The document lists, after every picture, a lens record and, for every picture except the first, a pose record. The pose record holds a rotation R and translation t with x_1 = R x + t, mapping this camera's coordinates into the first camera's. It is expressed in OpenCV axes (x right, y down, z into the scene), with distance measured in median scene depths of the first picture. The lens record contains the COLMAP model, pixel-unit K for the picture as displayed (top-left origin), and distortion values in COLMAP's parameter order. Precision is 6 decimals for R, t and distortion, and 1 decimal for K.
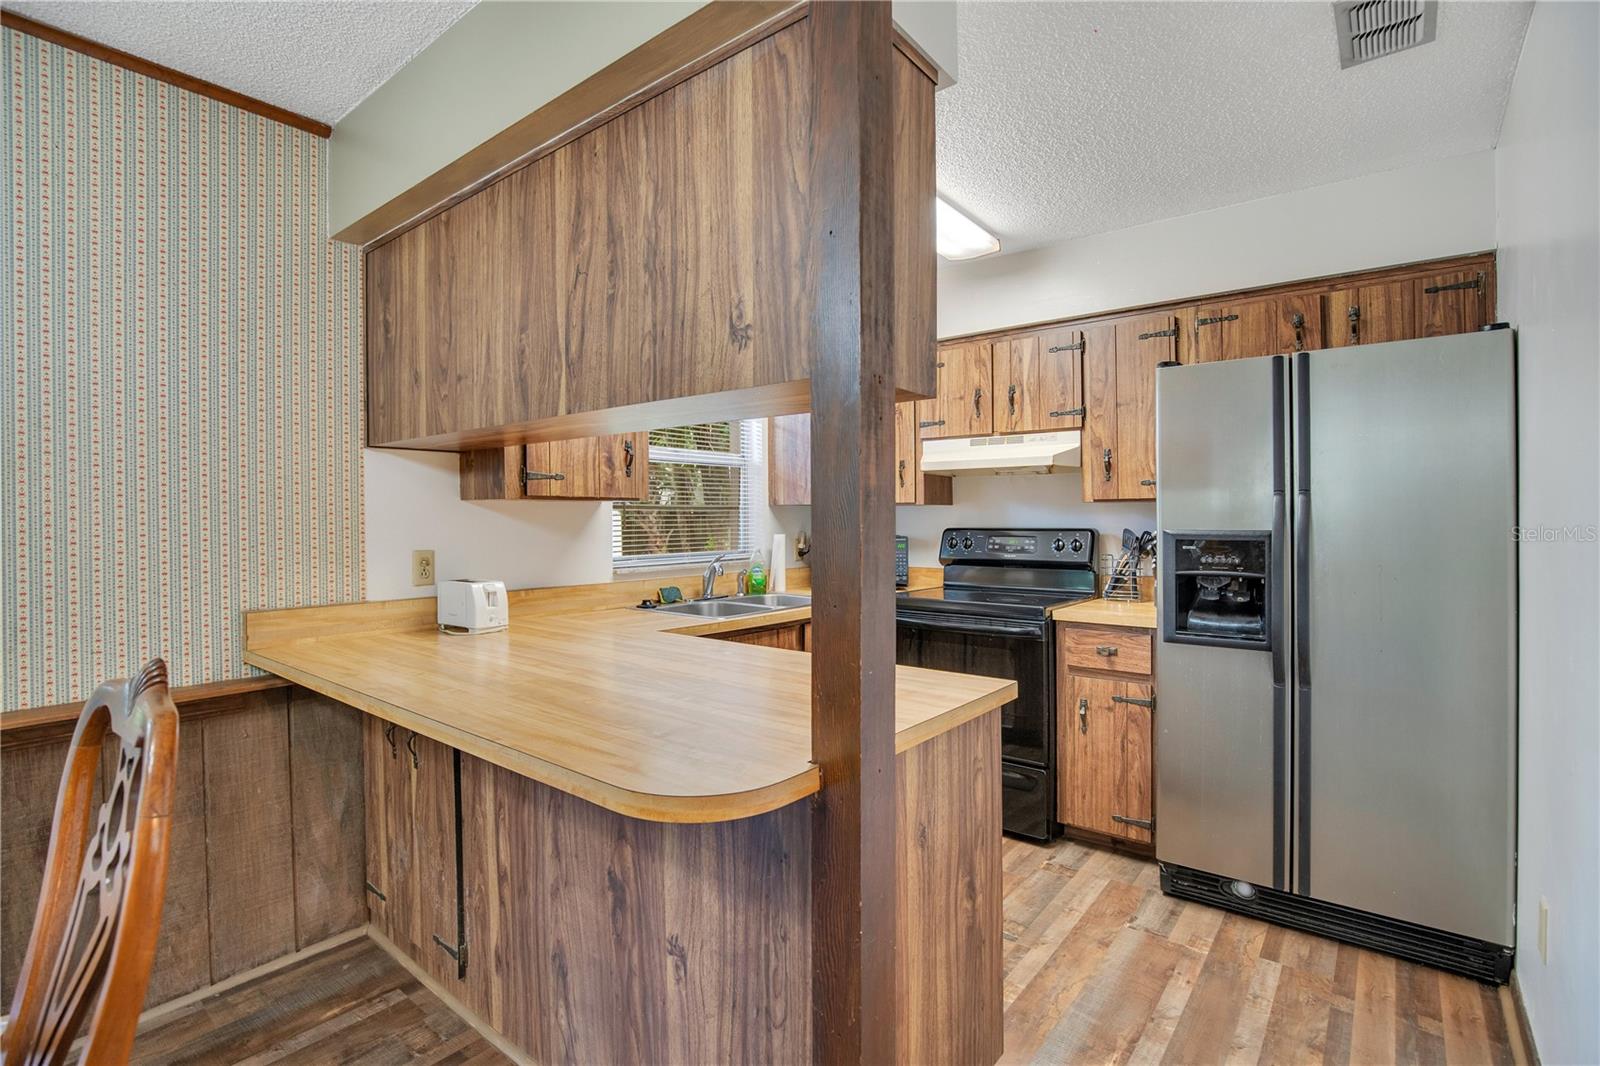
lens RADIAL K [[745.6, 0, 782.0], [0, 745.6, 522.2], [0, 0, 1]] dist [-0.024512, -0.000381]
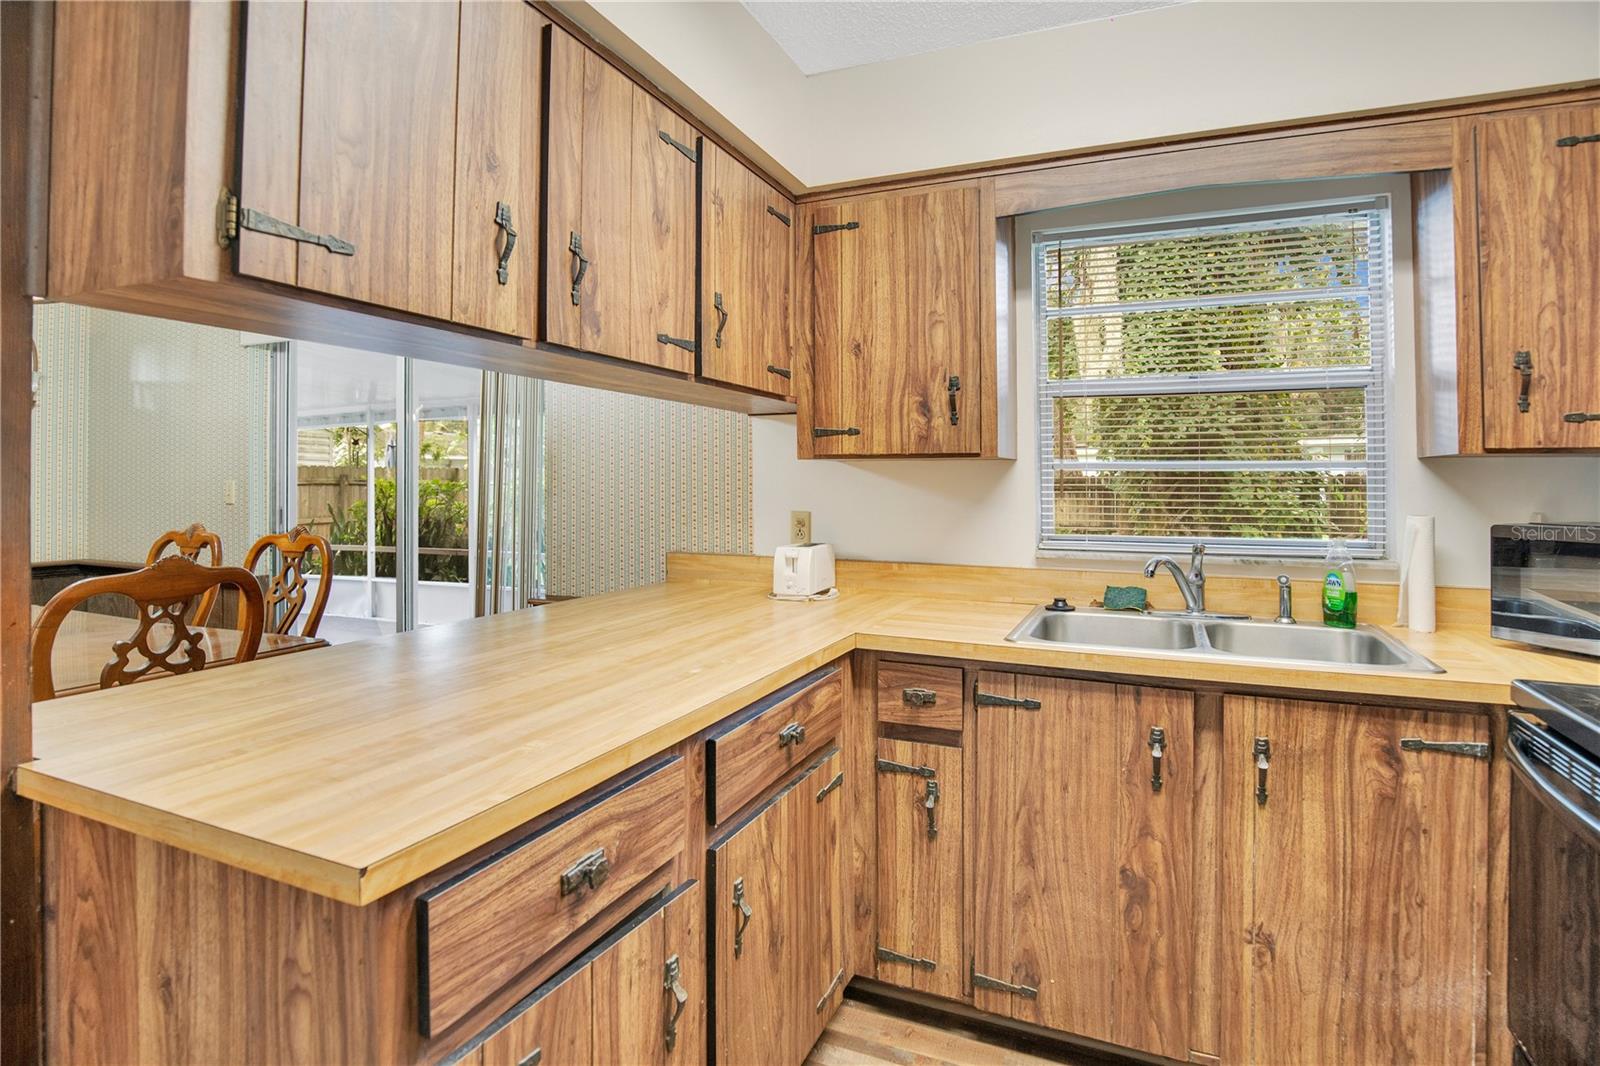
lens RADIAL K [[737.8, 0, 800.6], [0, 737.8, 476.5], [0, 0, 1]] dist [-0.021232, 0.000093]
pose [[0.324566, -0.001416, -0.945862, 0.425933], [-0.010732, 0.999929, -0.005180, -0.004012], [0.945802, 0.011833, 0.324528, 0.596502]]
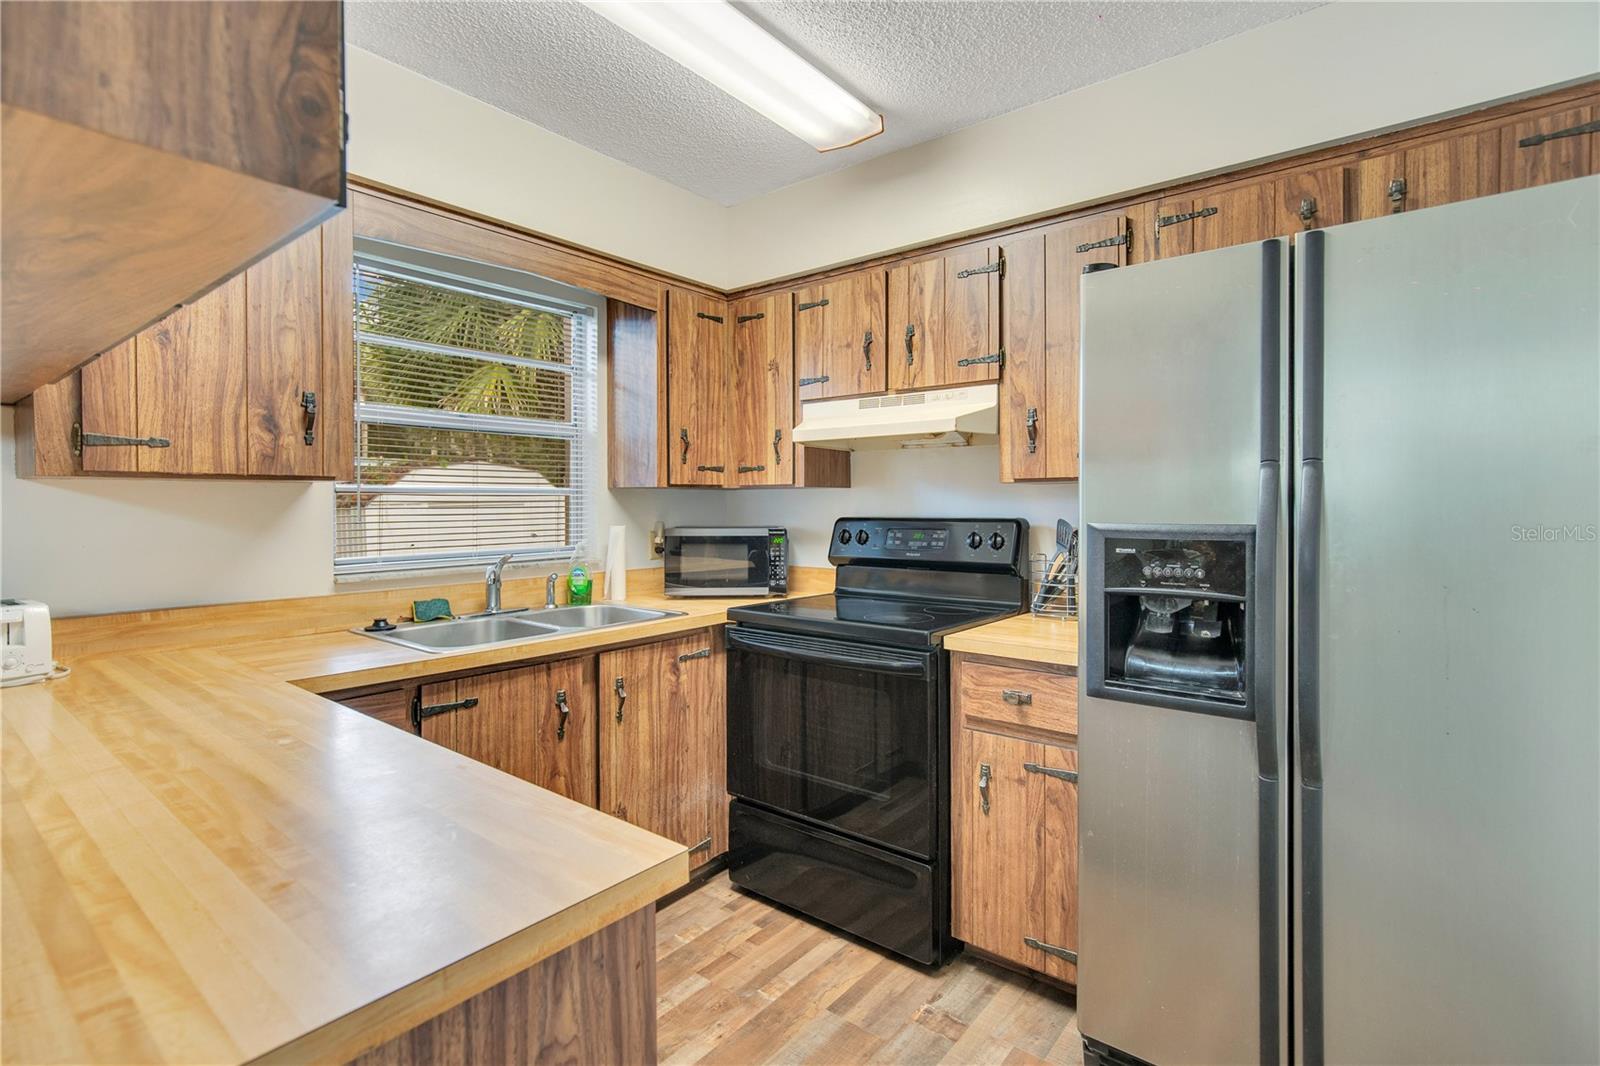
lens RADIAL K [[728.1, 0, 787.6], [0, 728.1, 517.5], [0, 0, 1]] dist [0.004772, 0.000667]
pose [[0.999938, -0.000094, -0.011158, 0.233177], [0.000250, 0.999903, 0.013926, -0.003521], [0.011156, -0.013928, 0.999841, 0.322203]]
